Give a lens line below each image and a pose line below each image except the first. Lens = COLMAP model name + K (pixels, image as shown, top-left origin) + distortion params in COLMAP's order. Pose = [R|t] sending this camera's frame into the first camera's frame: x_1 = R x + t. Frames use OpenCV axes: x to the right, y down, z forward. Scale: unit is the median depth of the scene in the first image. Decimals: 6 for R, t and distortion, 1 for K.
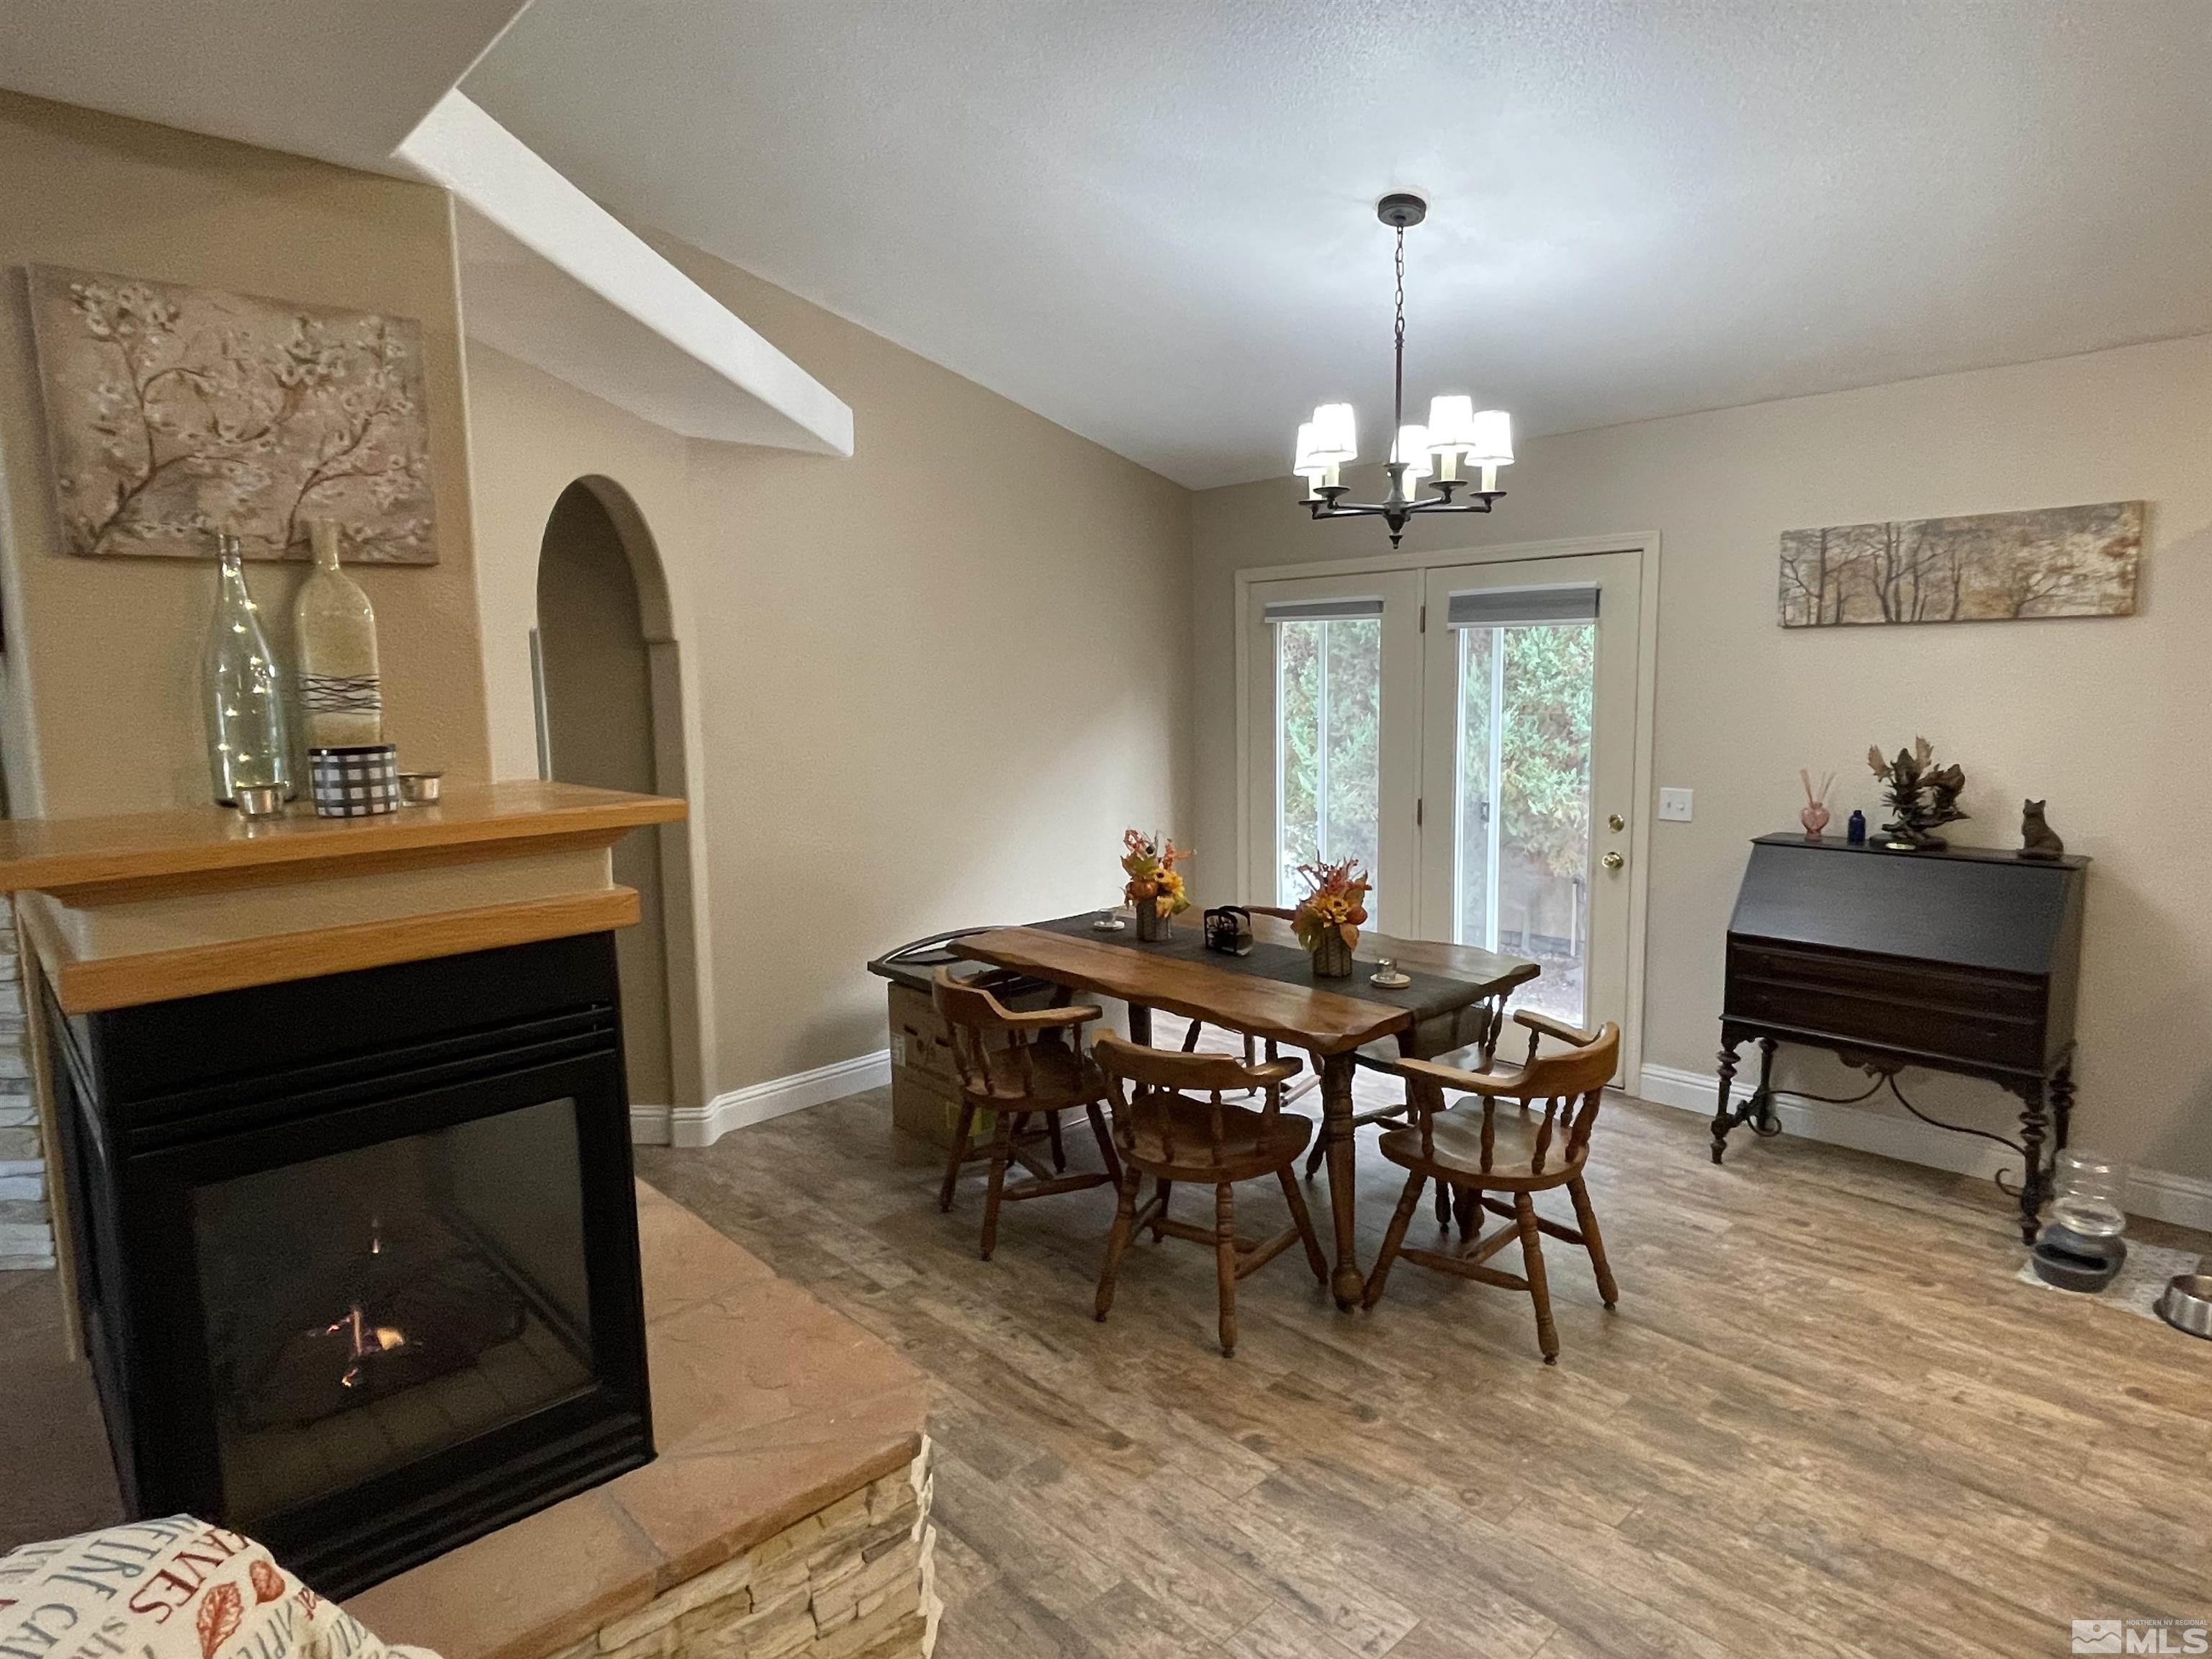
lens RADIAL K [[1255.0, 0, 1086.6], [0, 1255.0, 826.9], [0, 0, 1]] dist [-0.004592, 0.000564]
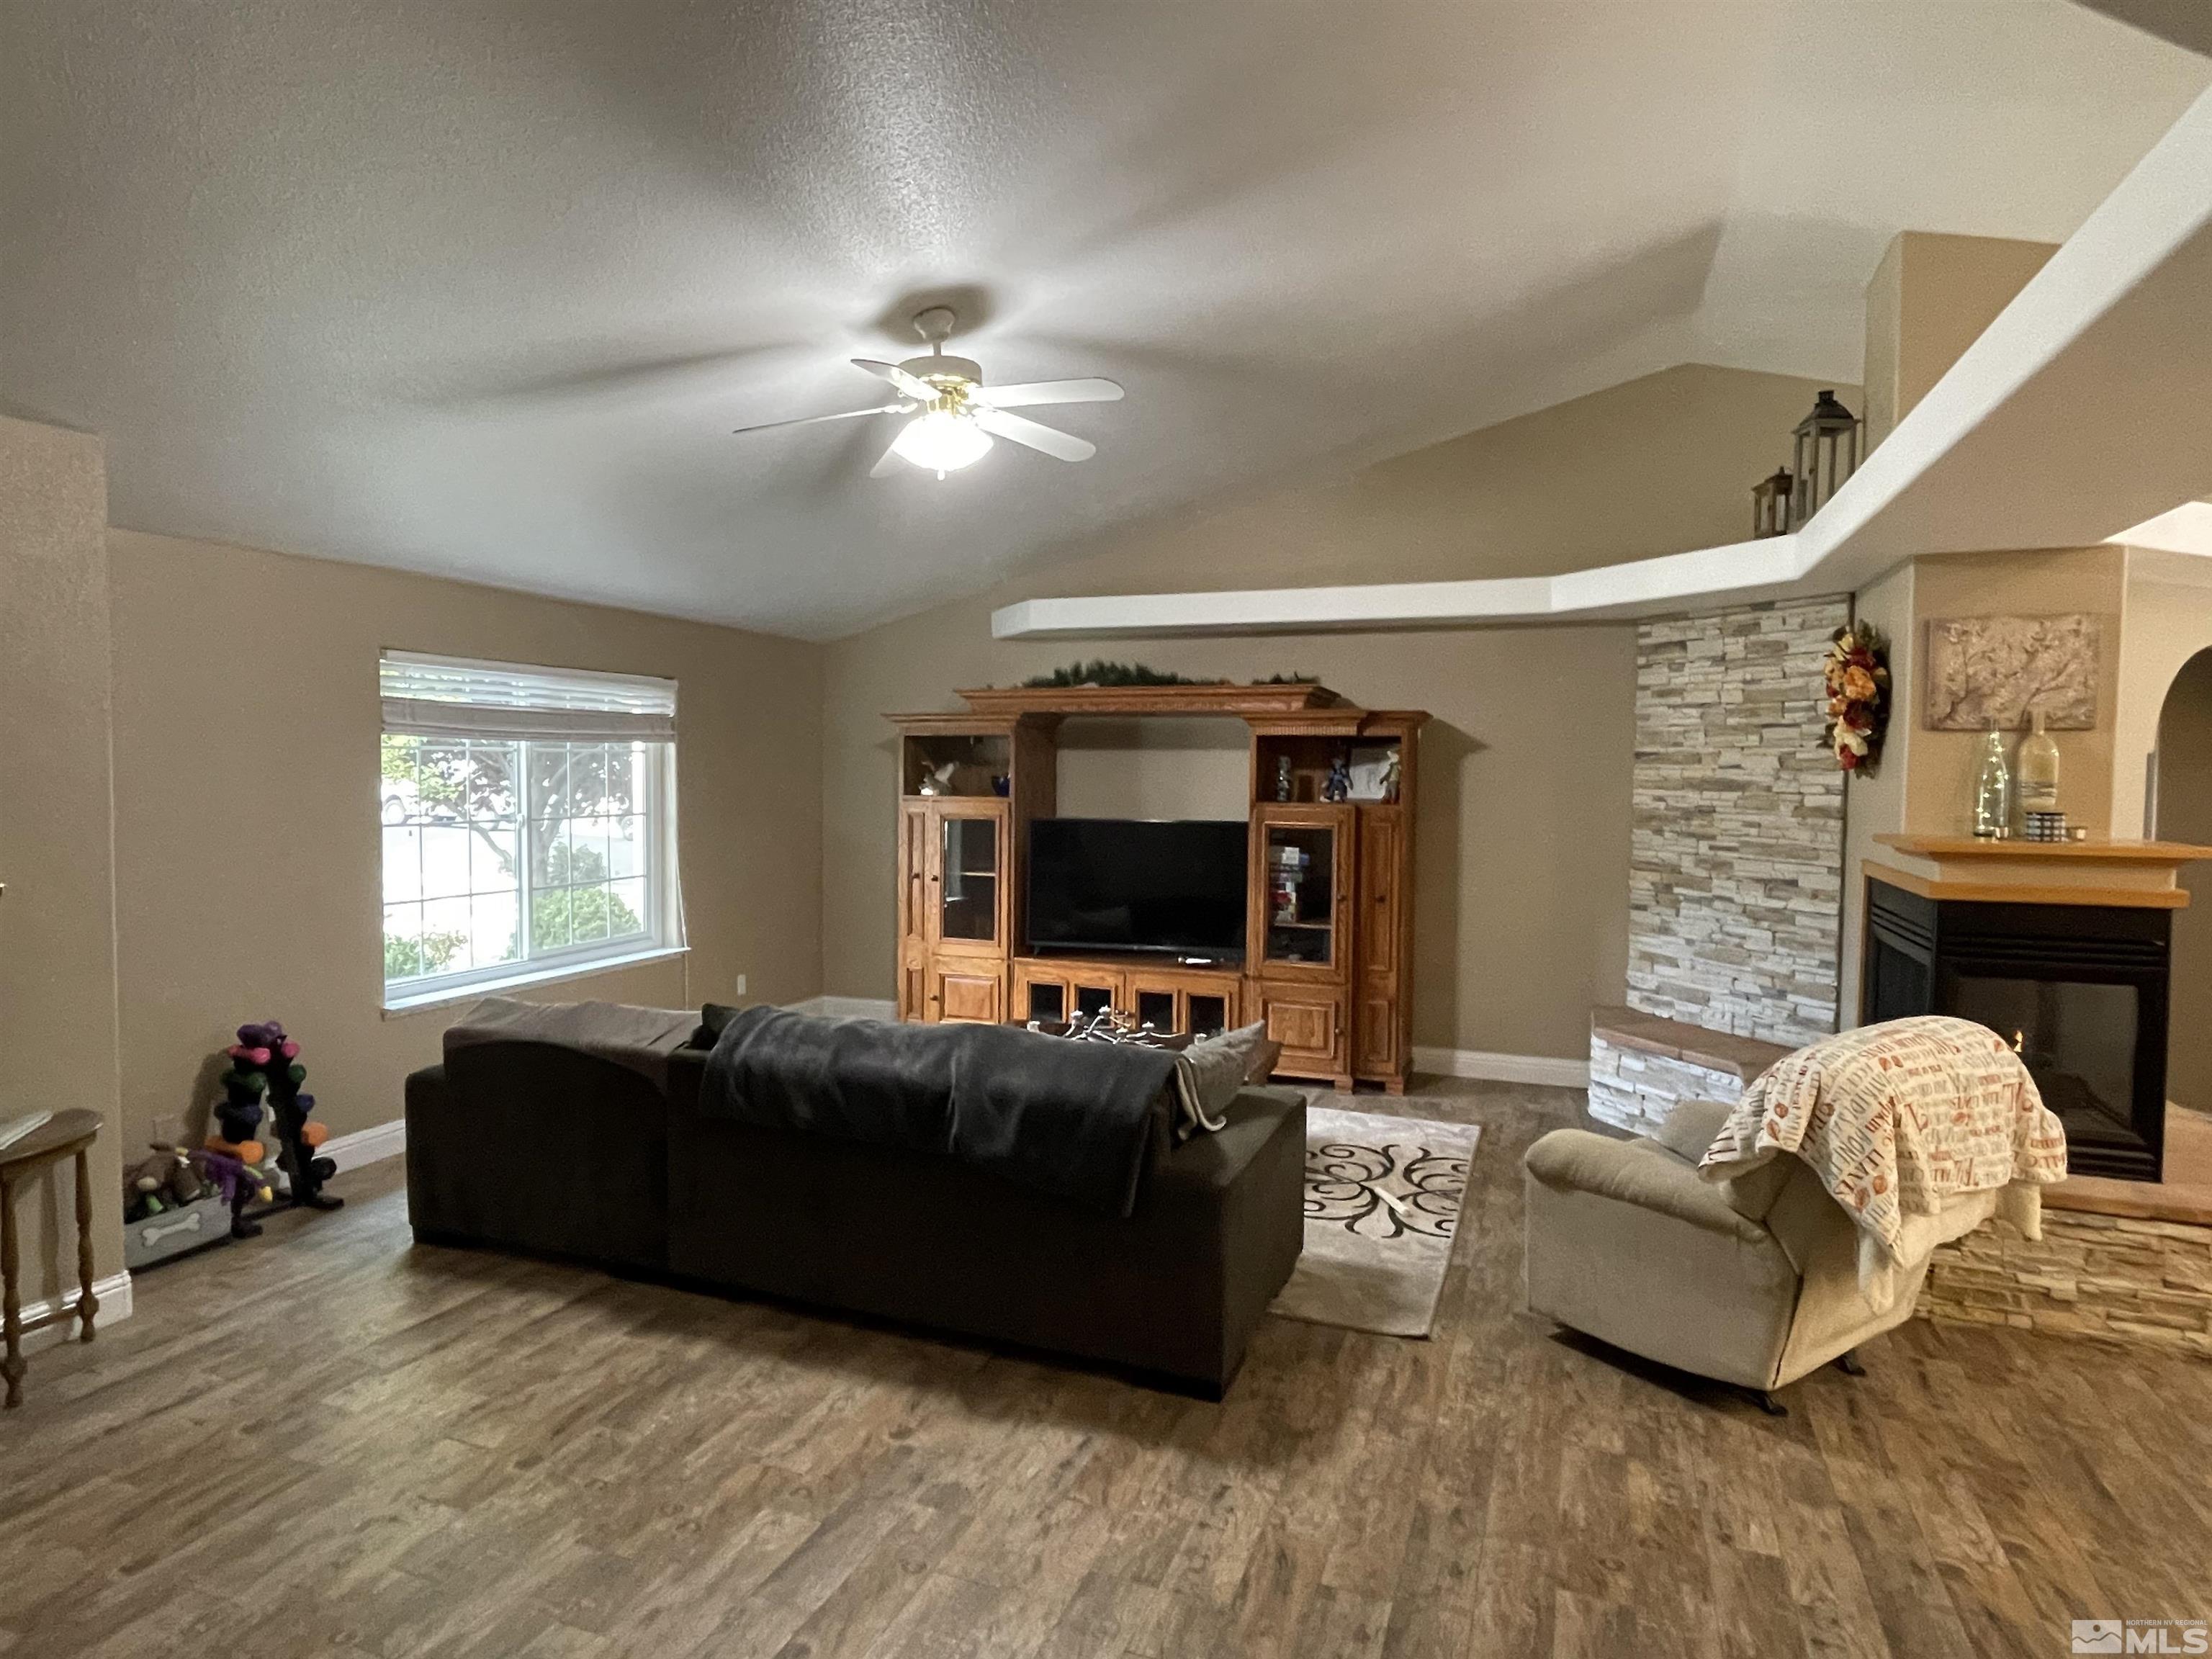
lens RADIAL K [[1255.0, 0, 1094.9], [0, 1255.0, 816.5], [0, 0, 1]] dist [-0.004592, 0.000564]
pose [[0.436589, 0.063046, -0.897449, 0.647420], [-0.131303, 0.991326, 0.005765, 0.143649], [0.890028, 0.115321, 0.441080, -1.414865]]
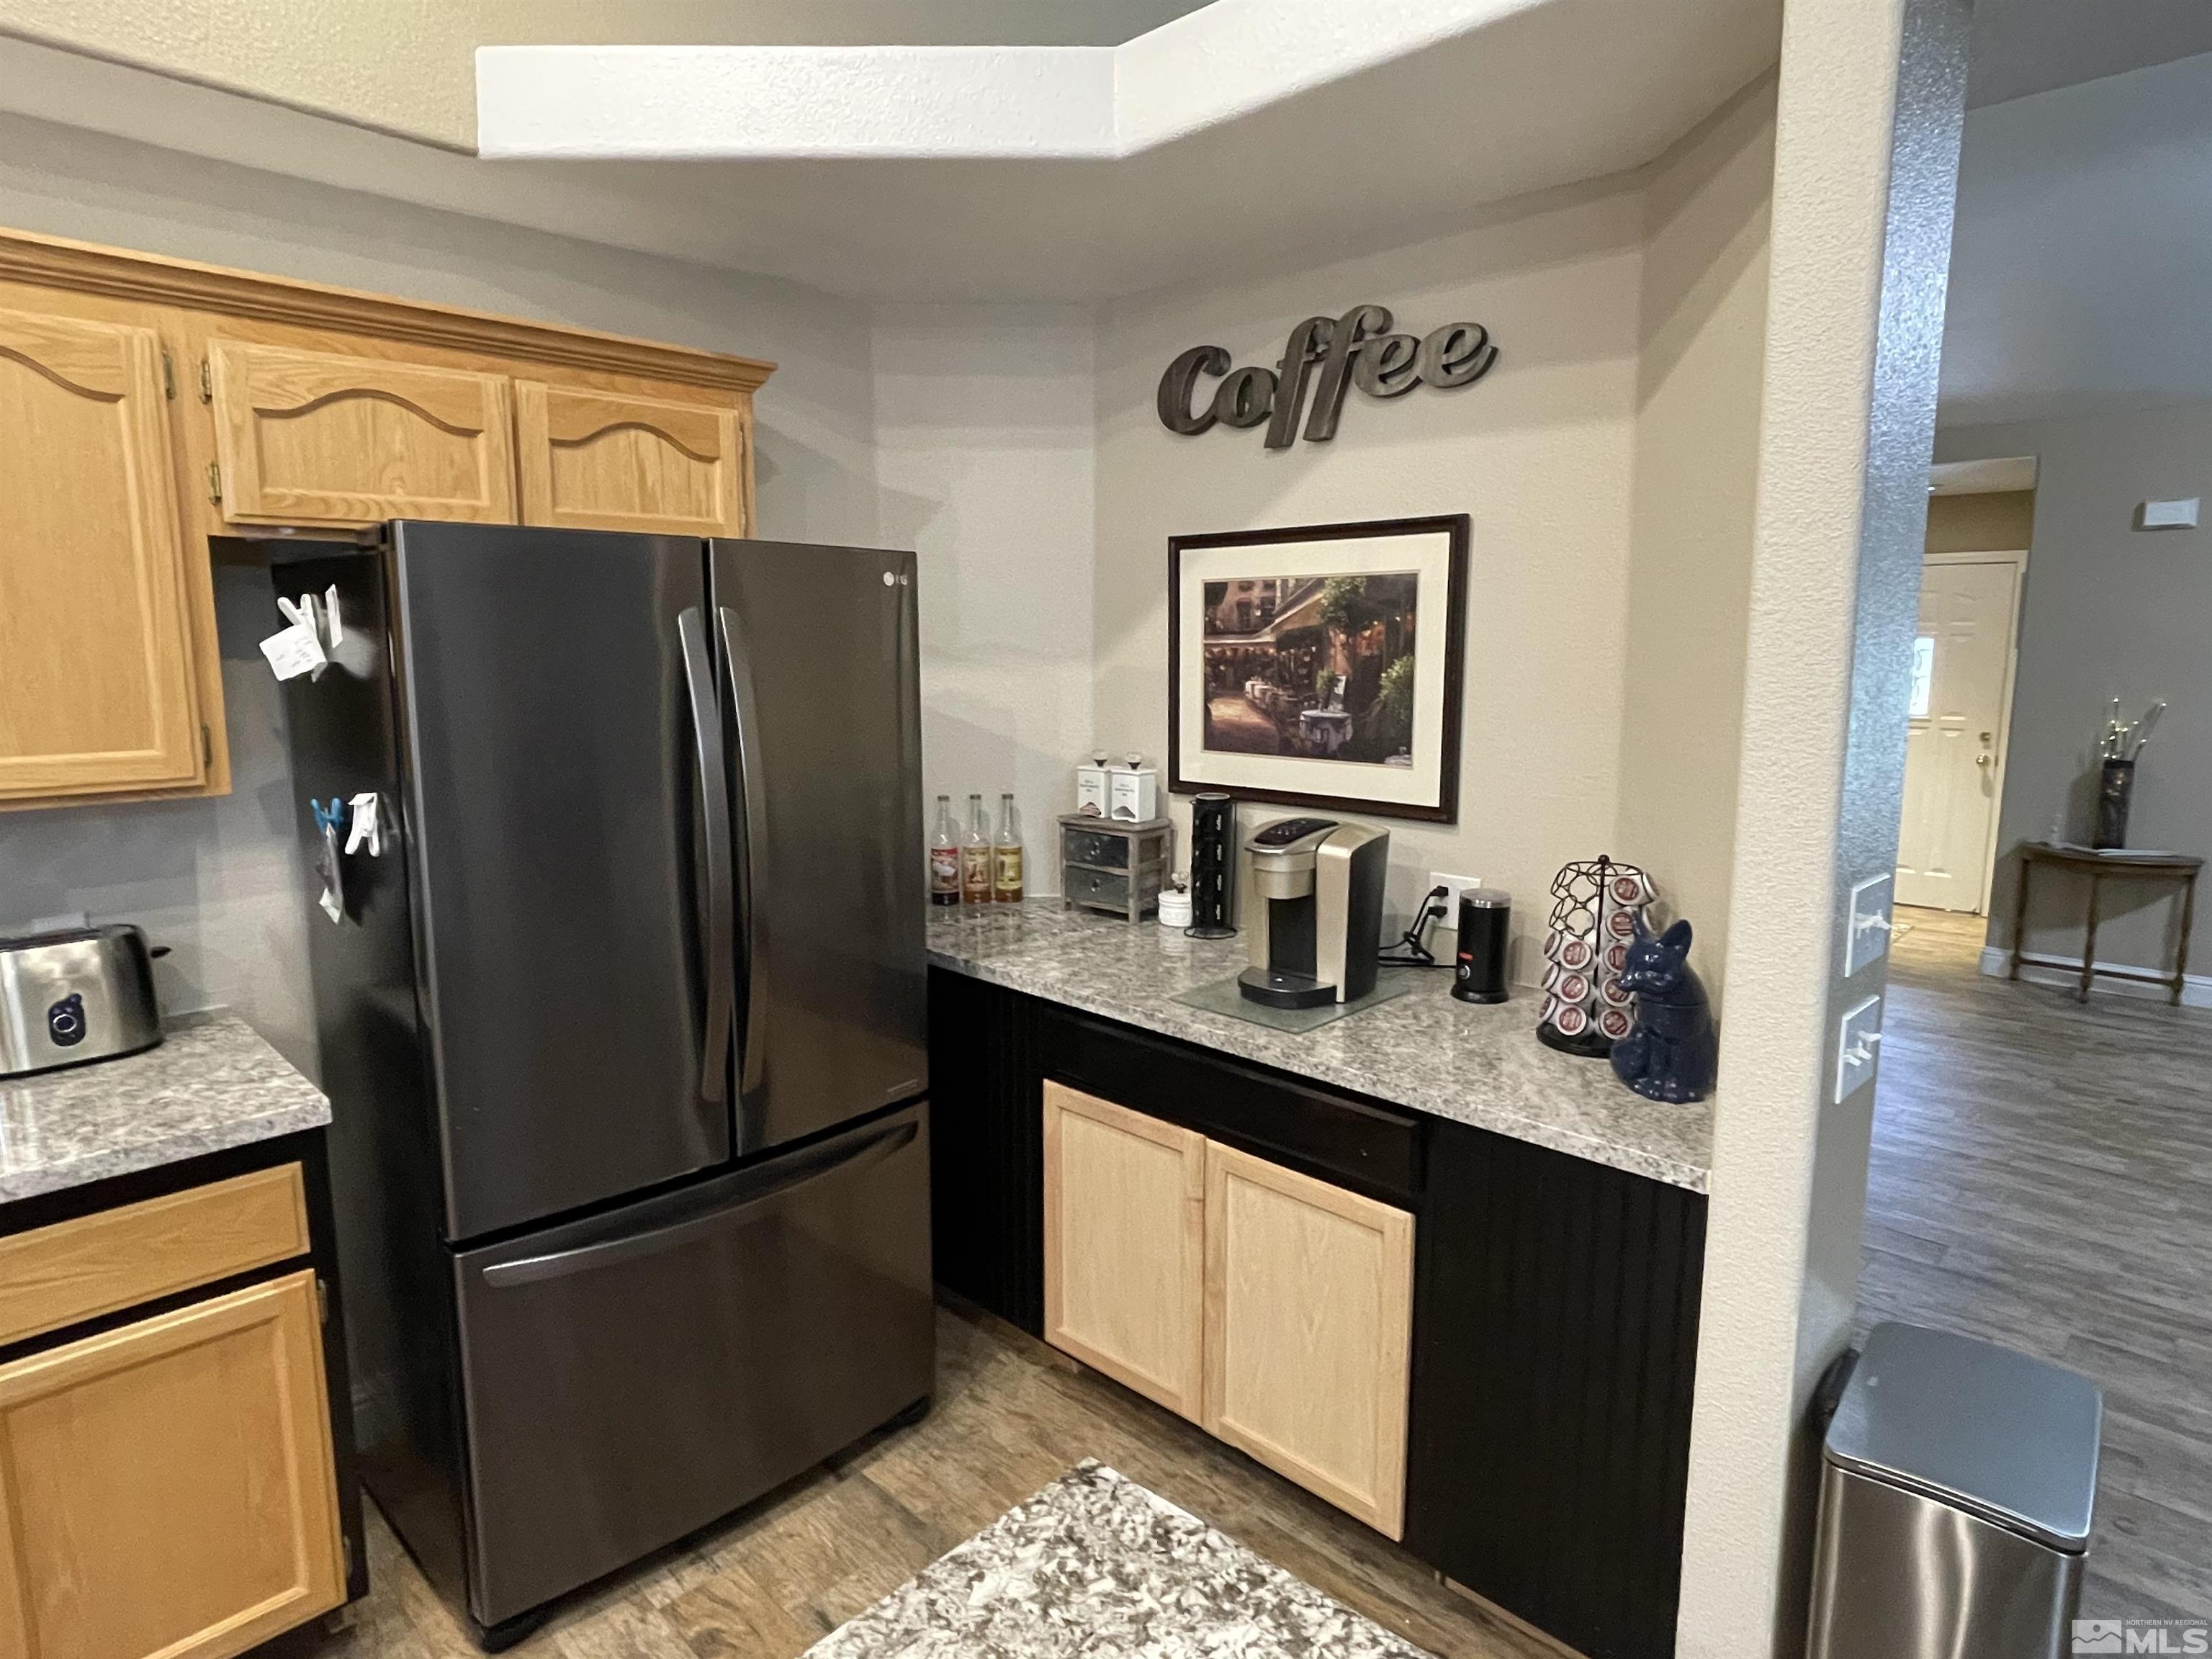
lens RADIAL K [[1255.0, 0, 1091.4], [0, 1255.0, 821.6], [0, 0, 1]] dist [-0.004592, 0.000564]
pose [[-0.998963, 0.026243, -0.037205, 0.953884], [0.015172, 0.962339, 0.271429, -0.099668], [0.042927, 0.270583, -0.961739, 0.692762]]
